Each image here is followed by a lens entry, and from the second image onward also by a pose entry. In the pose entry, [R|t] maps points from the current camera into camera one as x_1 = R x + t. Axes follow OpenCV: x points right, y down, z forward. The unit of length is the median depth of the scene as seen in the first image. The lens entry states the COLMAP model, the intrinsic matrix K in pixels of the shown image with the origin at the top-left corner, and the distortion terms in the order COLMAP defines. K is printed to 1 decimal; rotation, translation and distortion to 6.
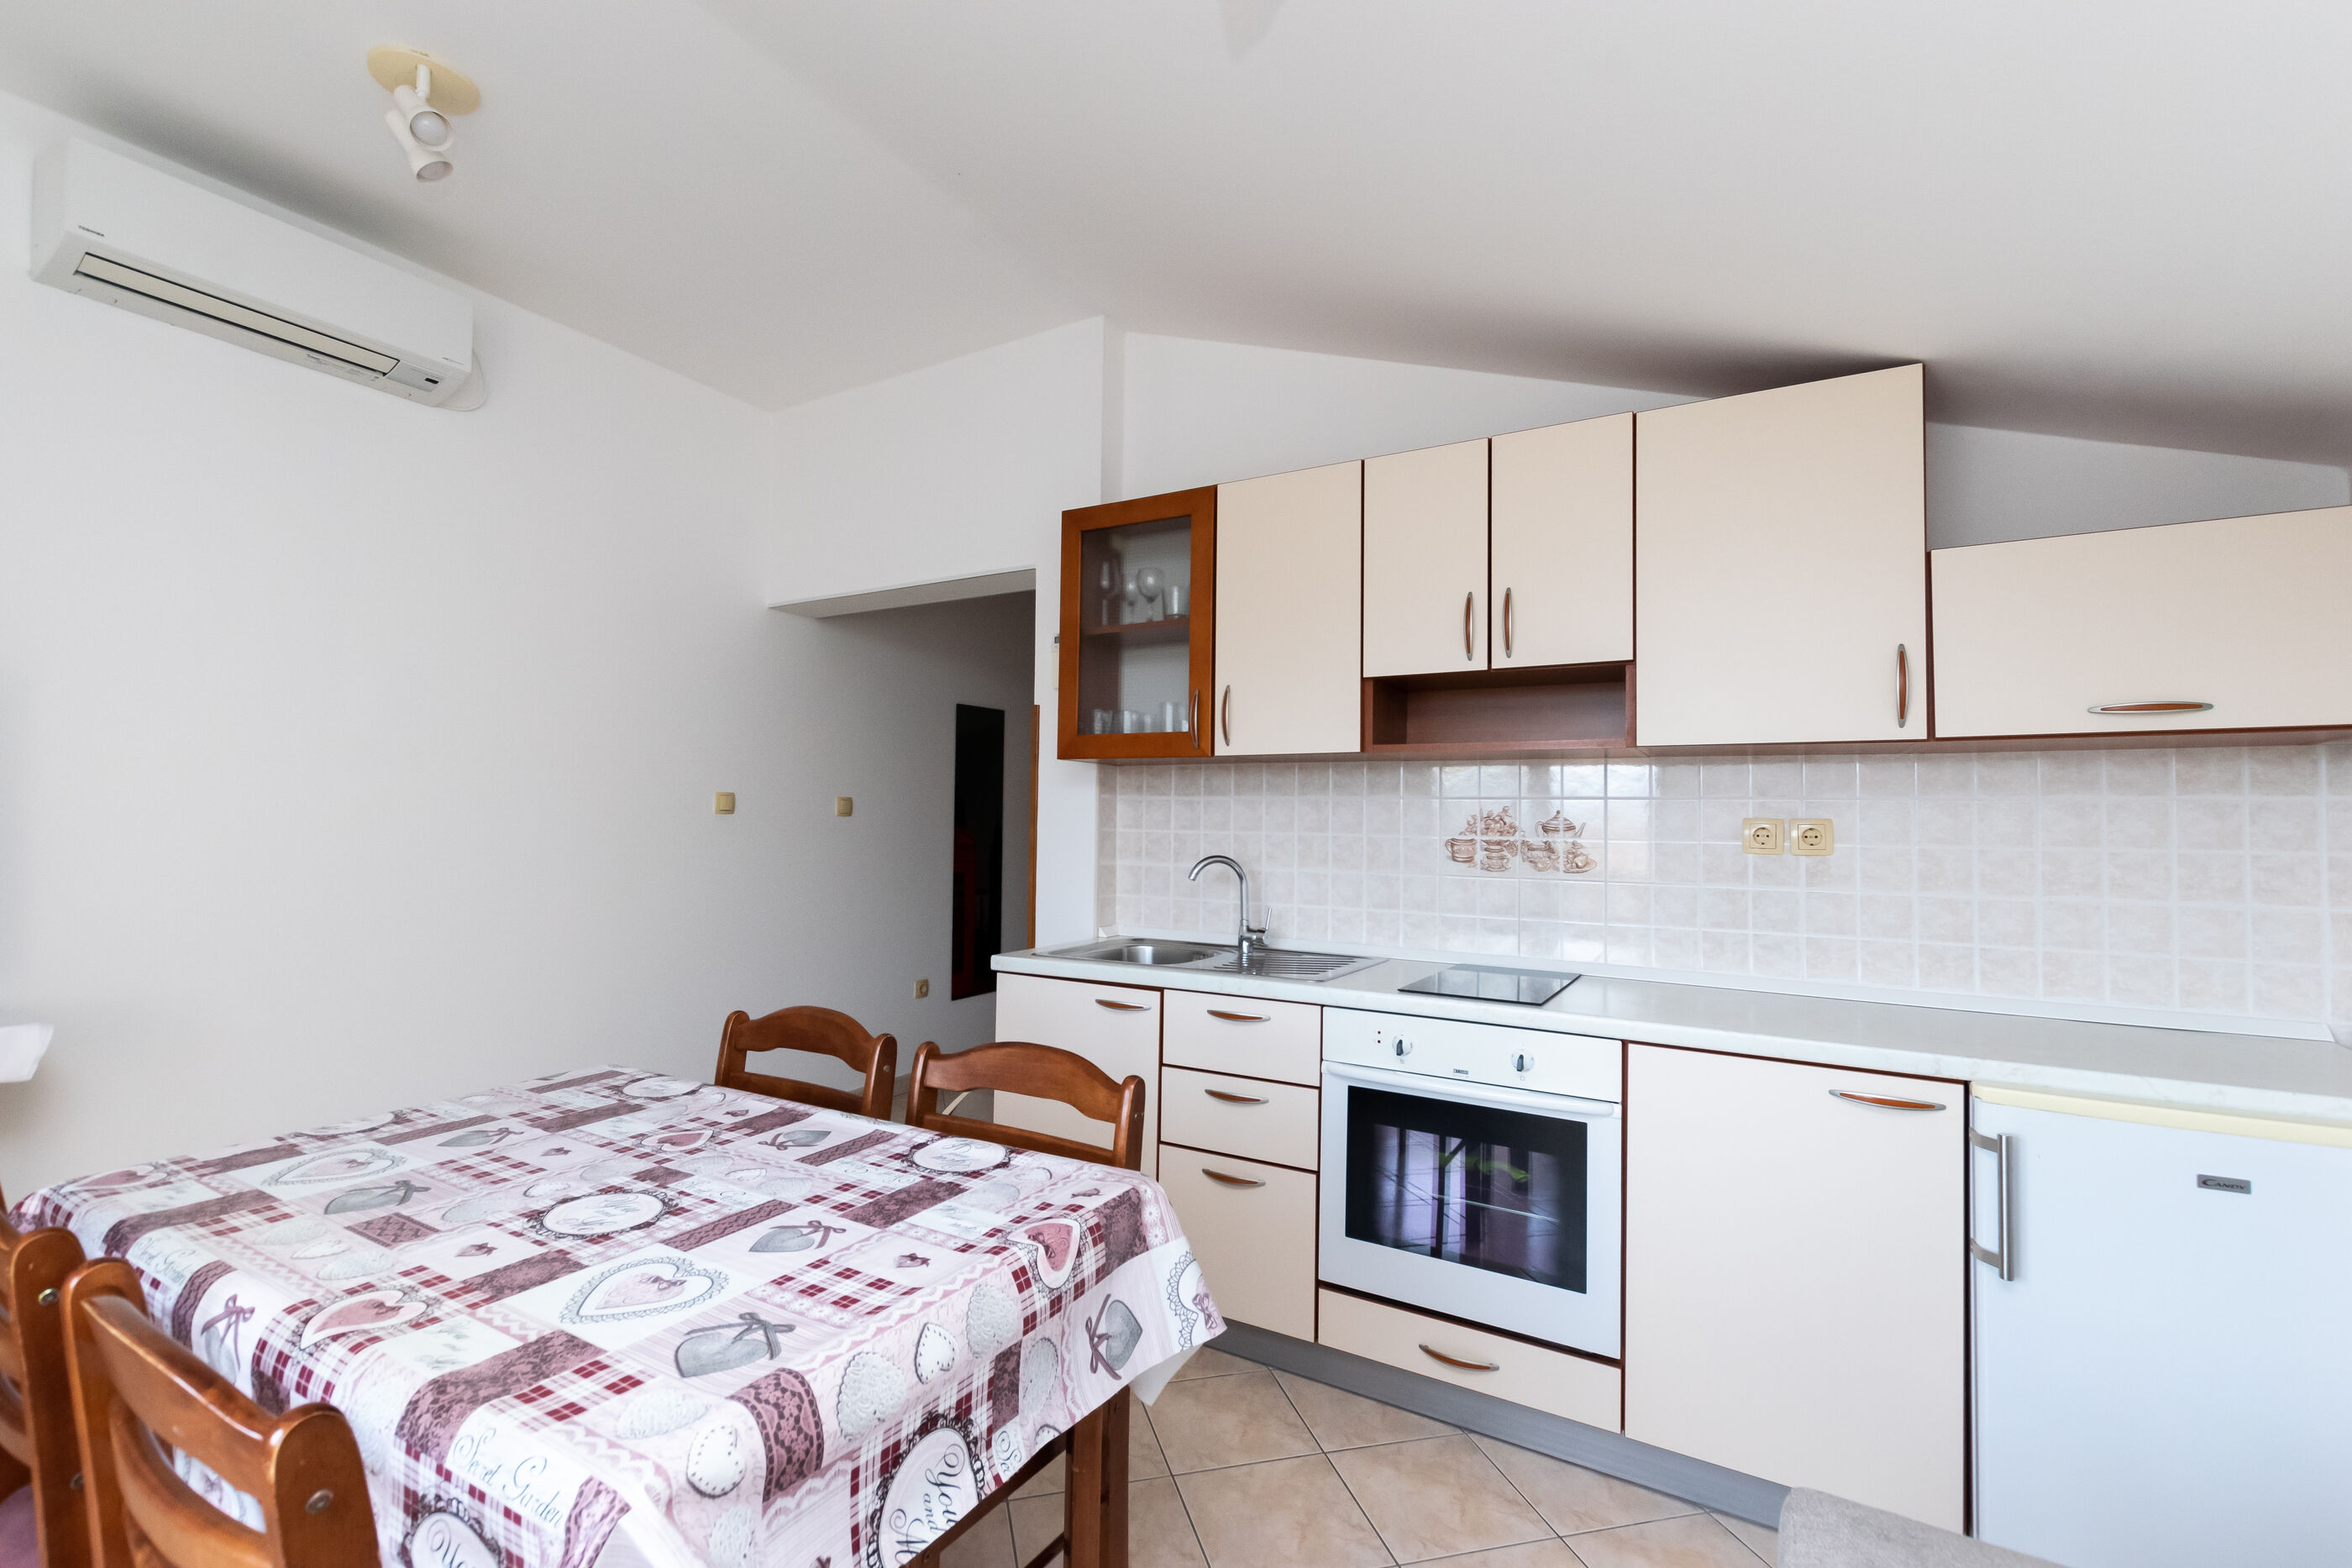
lens RADIAL K [[1018.7, 0, 1176.0], [0, 1018.7, 784.0], [0, 0, 1]] dist [0.006463, -0.003603]
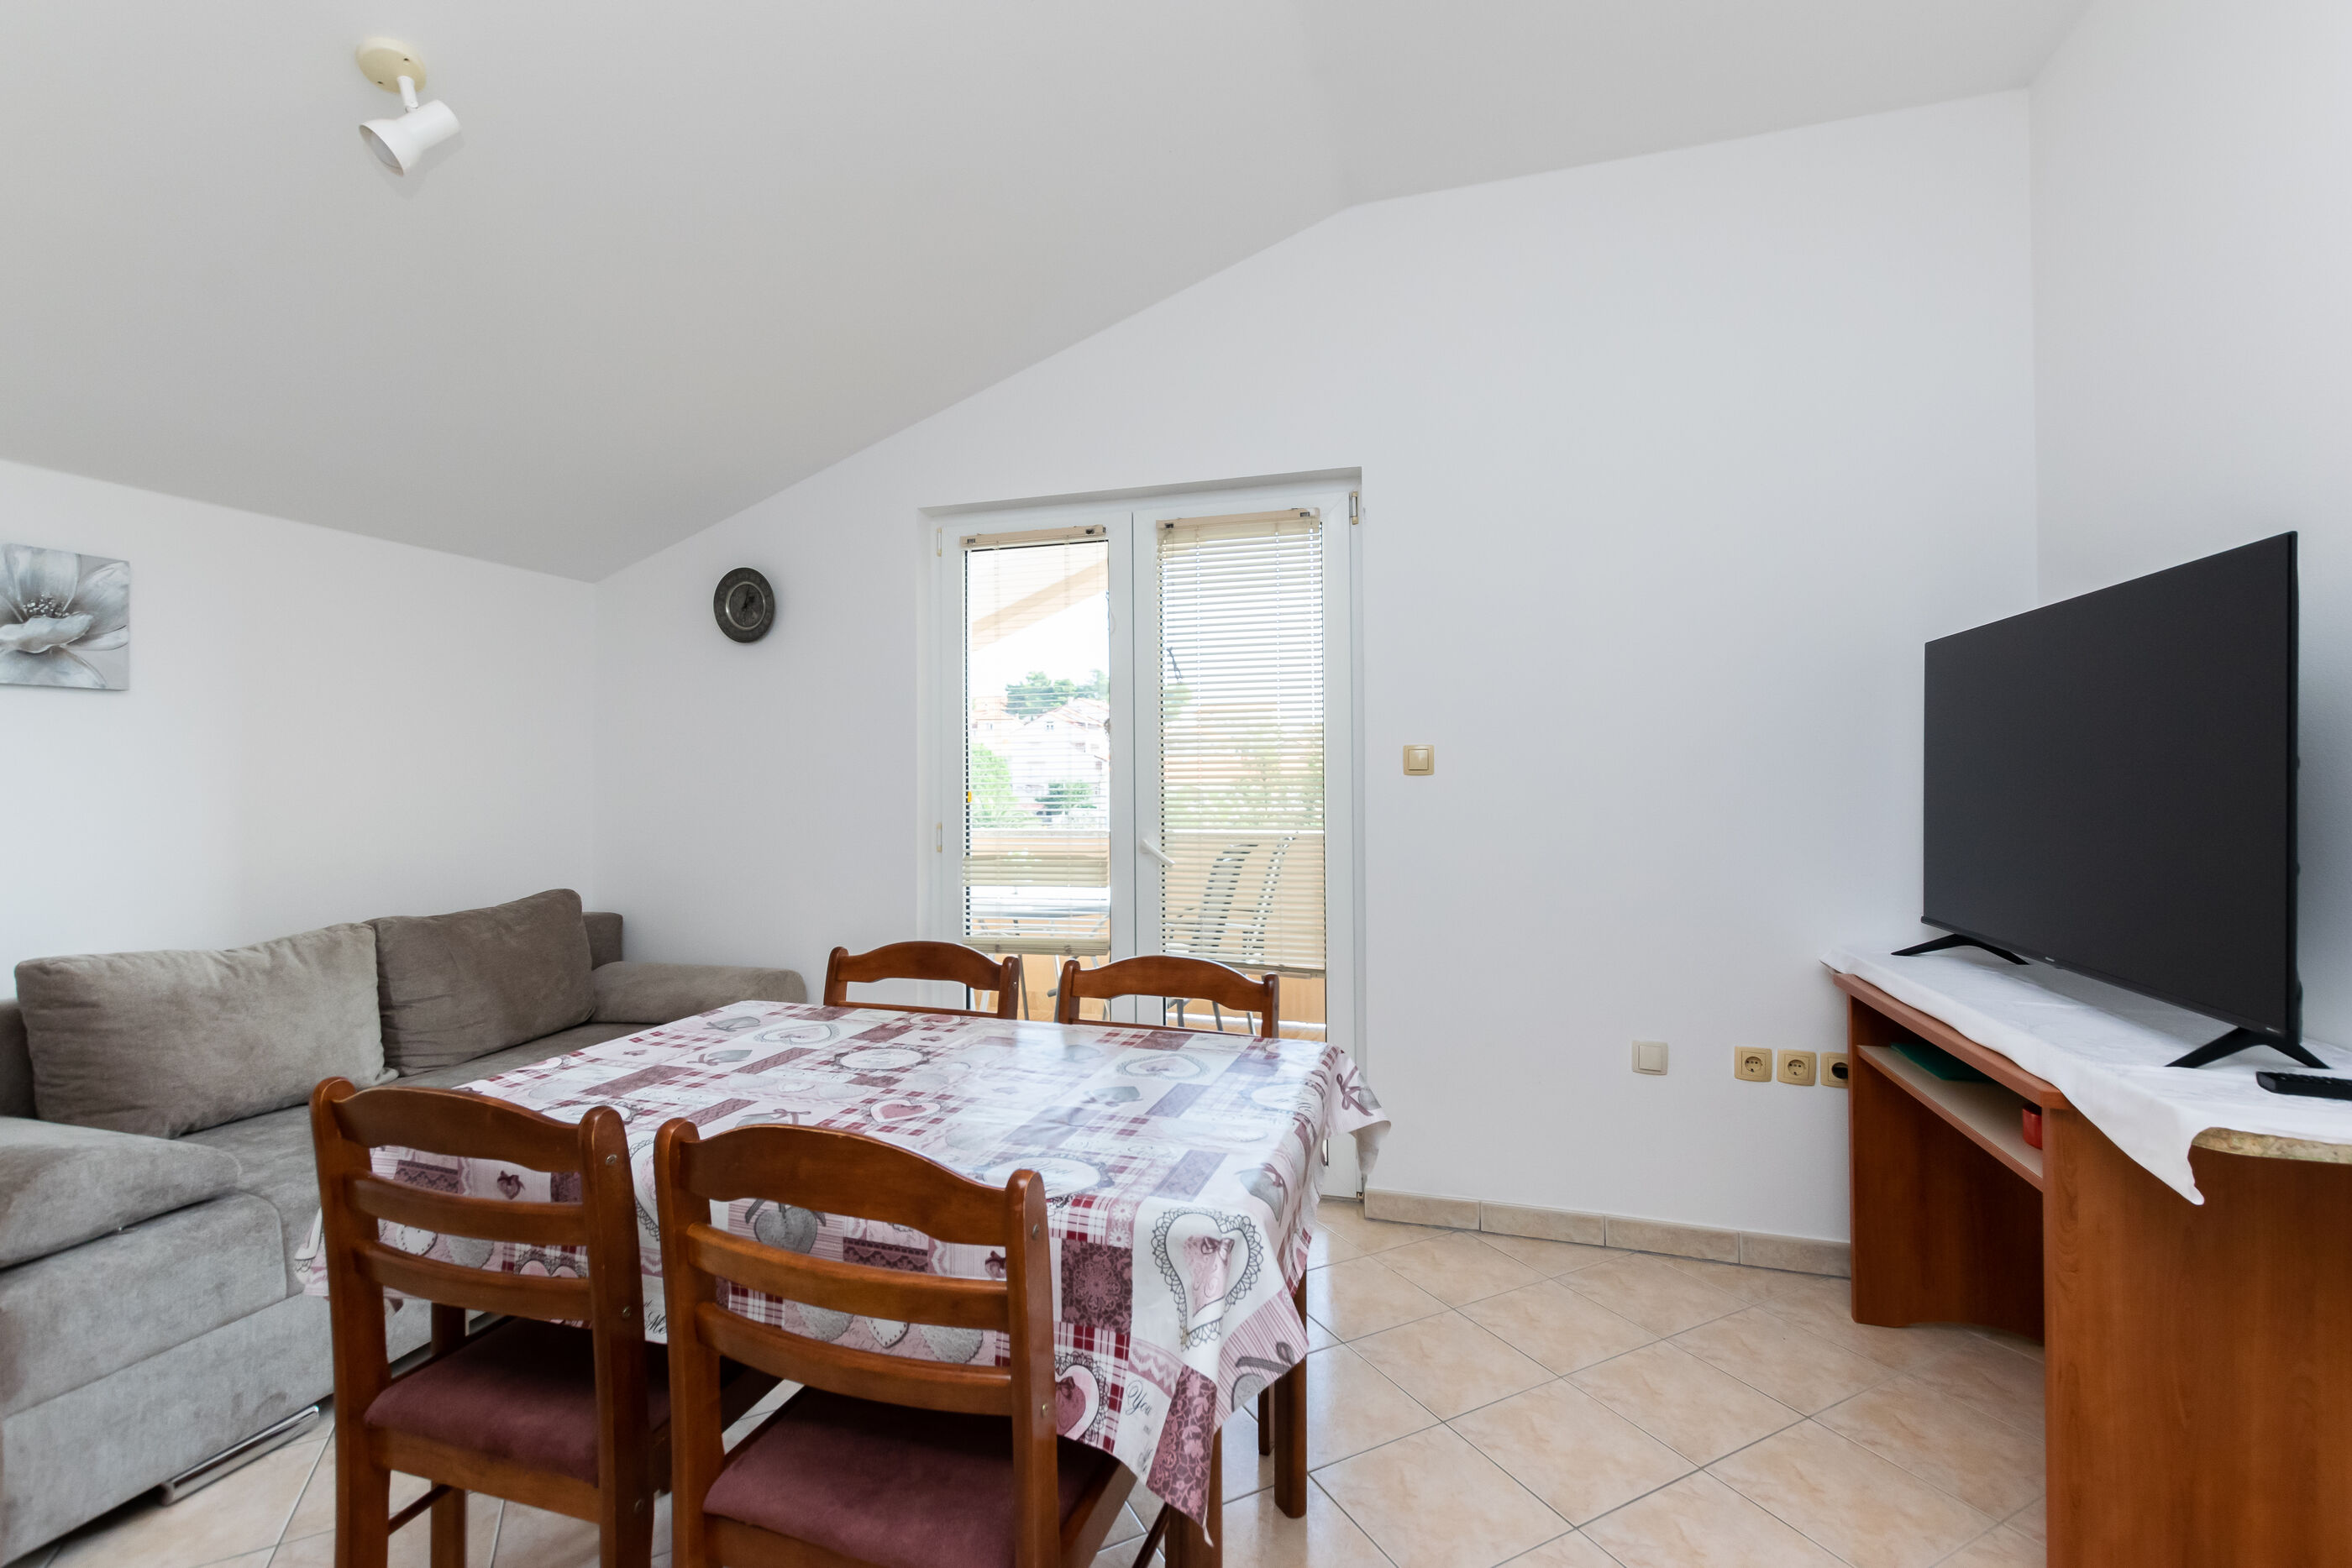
lens RADIAL K [[1025.8, 0, 1179.3], [0, 1025.8, 767.4], [0, 0, 1]] dist [0.000416, -0.000440]
pose [[-0.976146, -0.010677, -0.216854, -0.410587], [-0.000197, 0.998833, -0.048293, 0.062663], [0.217117, -0.047098, -0.975009, 1.546766]]
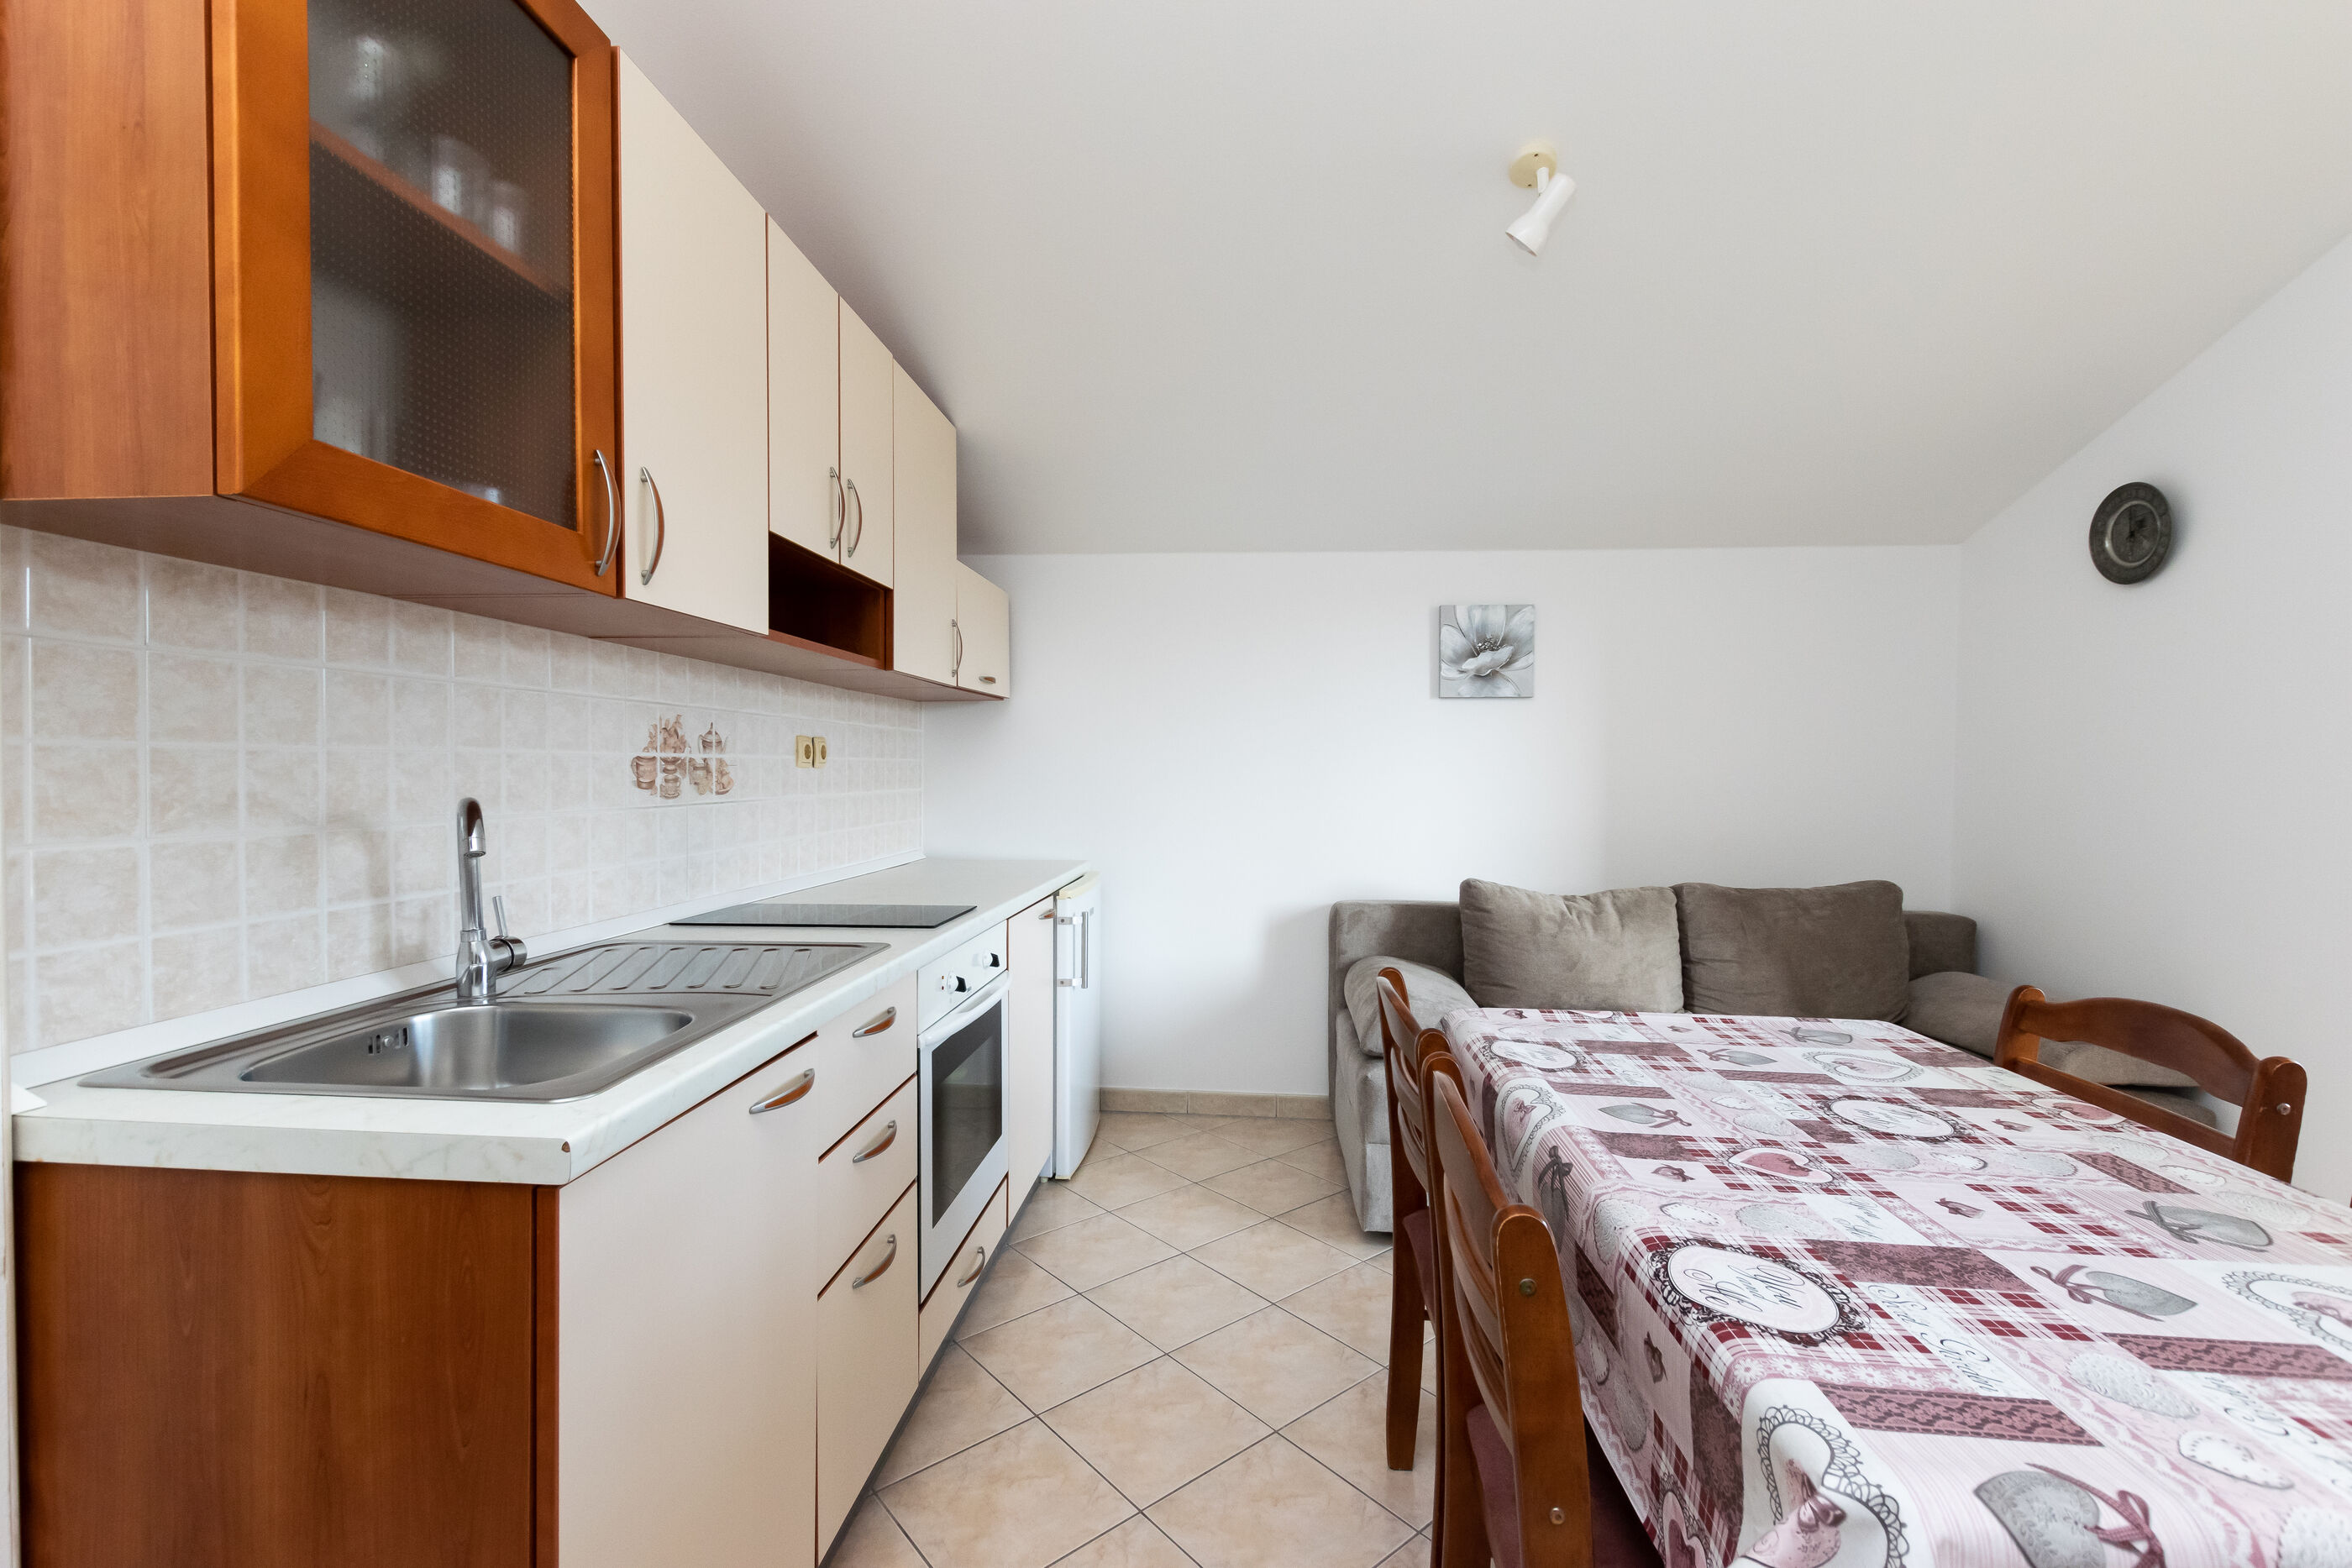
lens RADIAL K [[1015.8, 0, 1167.4], [0, 1015.8, 787.1], [0, 0, 1]] dist [0.013982, -0.006366]
pose [[-0.420080, -0.035755, 0.906782, -0.753362], [-0.047812, 0.998708, 0.017230, 0.062845], [-0.906227, -0.036117, -0.421247, 1.349361]]
